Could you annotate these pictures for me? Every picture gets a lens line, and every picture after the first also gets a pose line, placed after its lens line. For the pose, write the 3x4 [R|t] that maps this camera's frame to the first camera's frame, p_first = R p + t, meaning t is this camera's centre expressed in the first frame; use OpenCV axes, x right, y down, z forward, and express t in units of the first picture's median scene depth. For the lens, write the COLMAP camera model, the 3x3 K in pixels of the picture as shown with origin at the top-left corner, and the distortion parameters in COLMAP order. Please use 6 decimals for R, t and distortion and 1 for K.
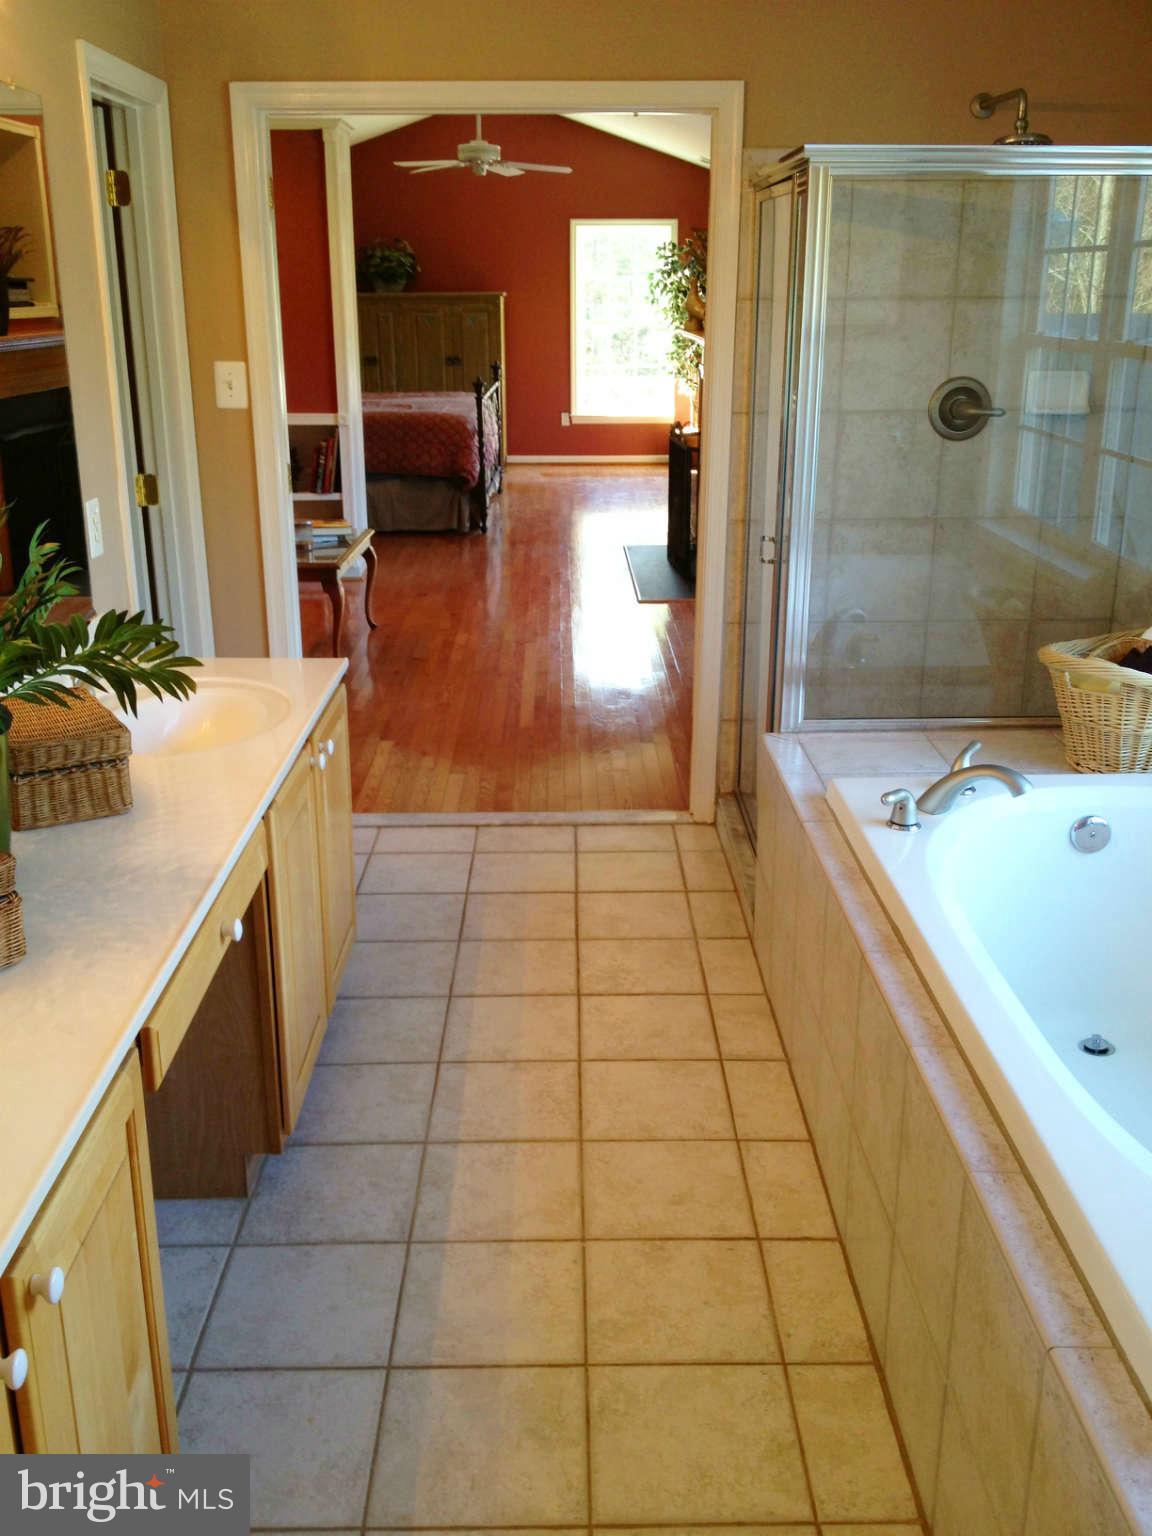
lens RADIAL K [[1477.5, 0, 576.0], [0, 1477.5, 768.0], [0, 0, 1]] dist [0.162238, -0.333641]
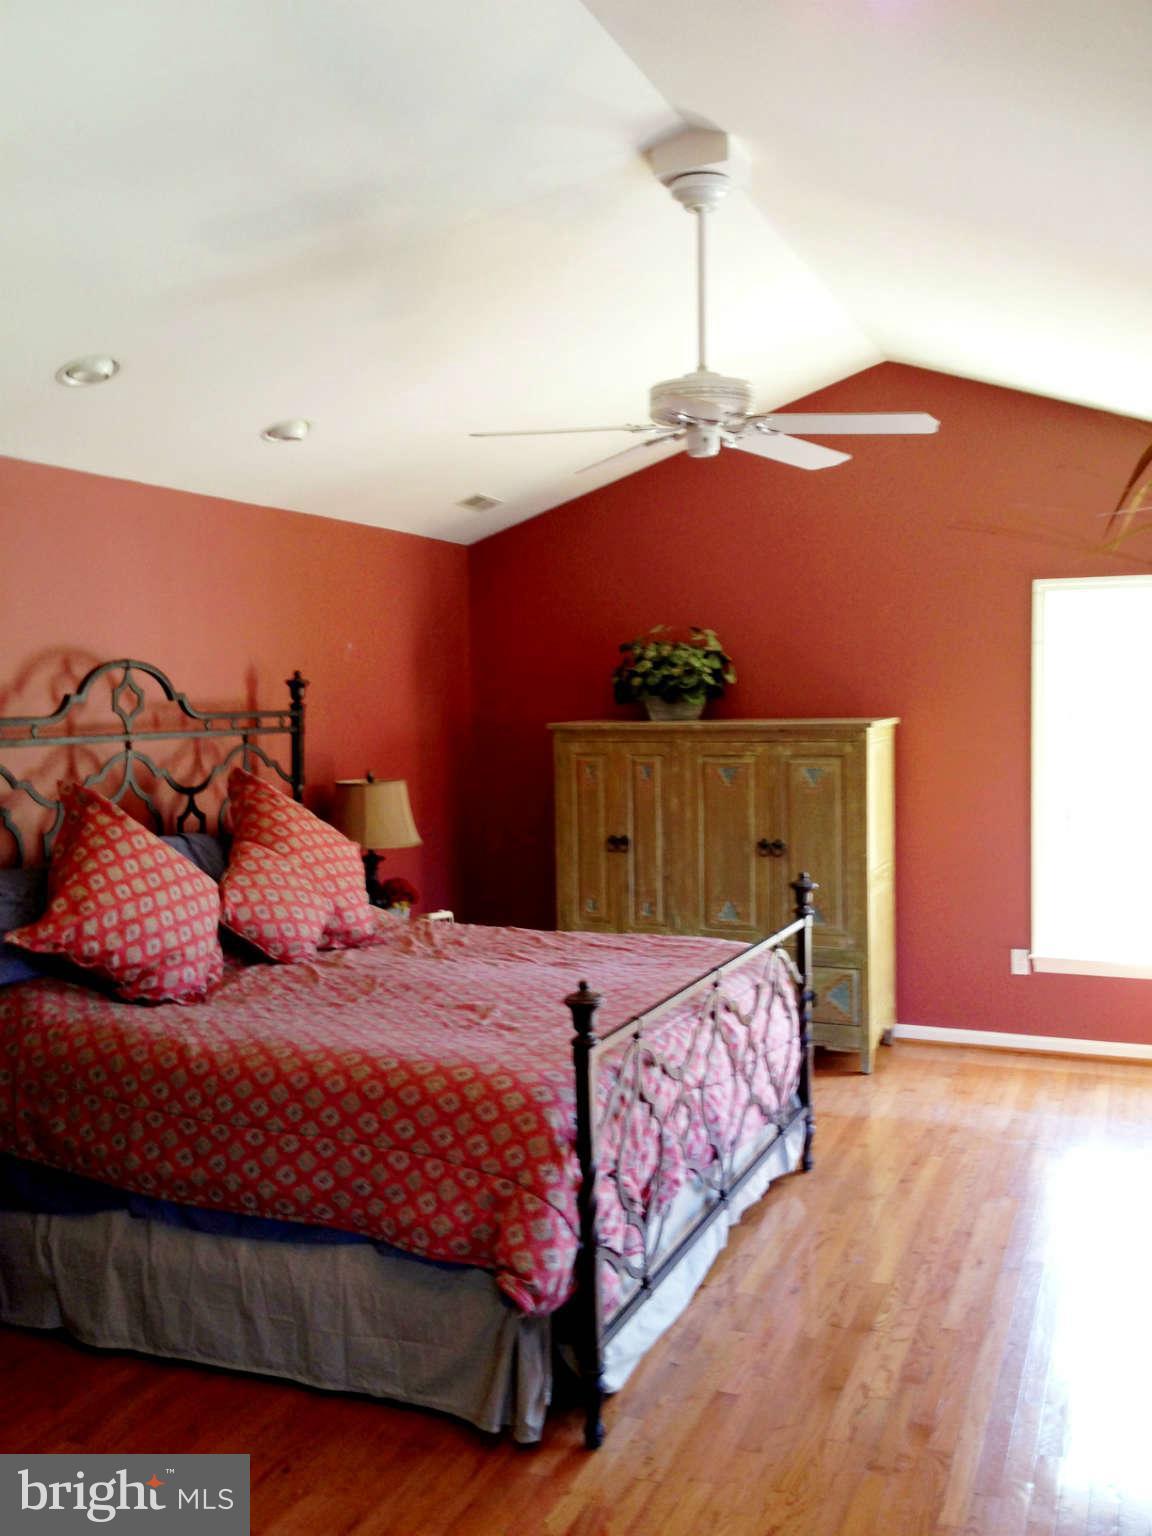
lens RADIAL K [[1477.5, 0, 576.0], [0, 1477.5, 768.0], [0, 0, 1]] dist [0.162238, -0.333641]
pose [[0.927871, 0.011805, -0.372715, 0.042066], [-0.107738, 0.965361, -0.237637, -0.173488], [0.356999, 0.260652, 0.897002, 0.523979]]
